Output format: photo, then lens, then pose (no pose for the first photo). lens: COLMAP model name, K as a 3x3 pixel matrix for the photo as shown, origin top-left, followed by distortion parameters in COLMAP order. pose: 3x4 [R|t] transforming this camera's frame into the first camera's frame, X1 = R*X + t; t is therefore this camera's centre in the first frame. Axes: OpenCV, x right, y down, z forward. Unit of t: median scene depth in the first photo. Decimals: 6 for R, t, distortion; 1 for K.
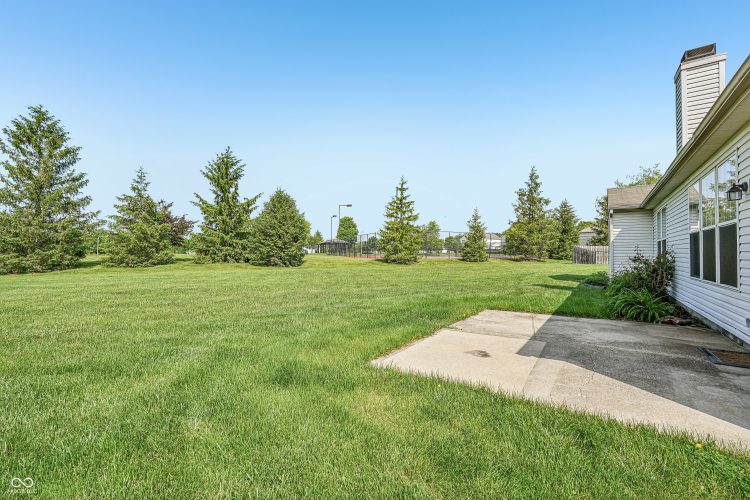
lens RADIAL K [[329.2, 0, 379.1], [0, 329.2, 250.5], [0, 0, 1]] dist [-0.003325, 0.002649]
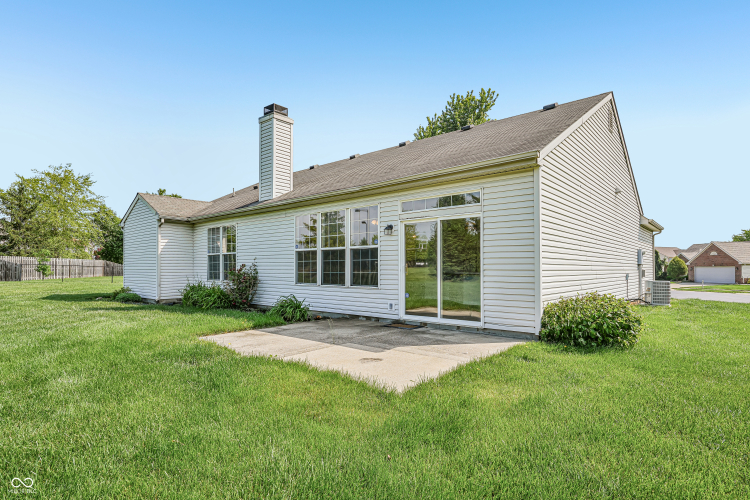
lens RADIAL K [[400.9, 0, 371.6], [0, 400.9, 255.9], [0, 0, 1]] dist [-0.001269, 0.002778]
pose [[0.126627, 0.029659, 0.991507, -0.902190], [-0.010657, 0.999536, -0.028538, 0.015839], [-0.991893, -0.006953, 0.126884, 0.778661]]
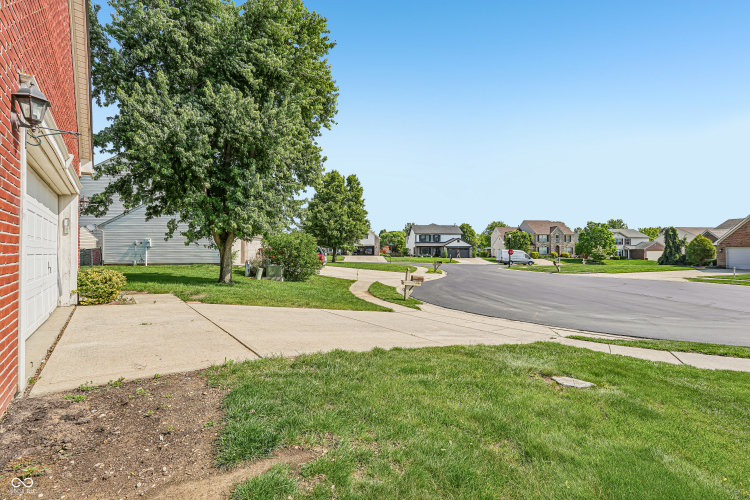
lens RADIAL K [[329.2, 0, 377.9], [0, 329.2, 245.4], [0, 0, 1]] dist [-0.003325, 0.002649]
pose [[0.276003, 0.018081, 0.960987, 4.154561], [-0.010491, 0.999820, -0.015798, 0.045167], [-0.961099, -0.005722, 0.276143, -2.571992]]
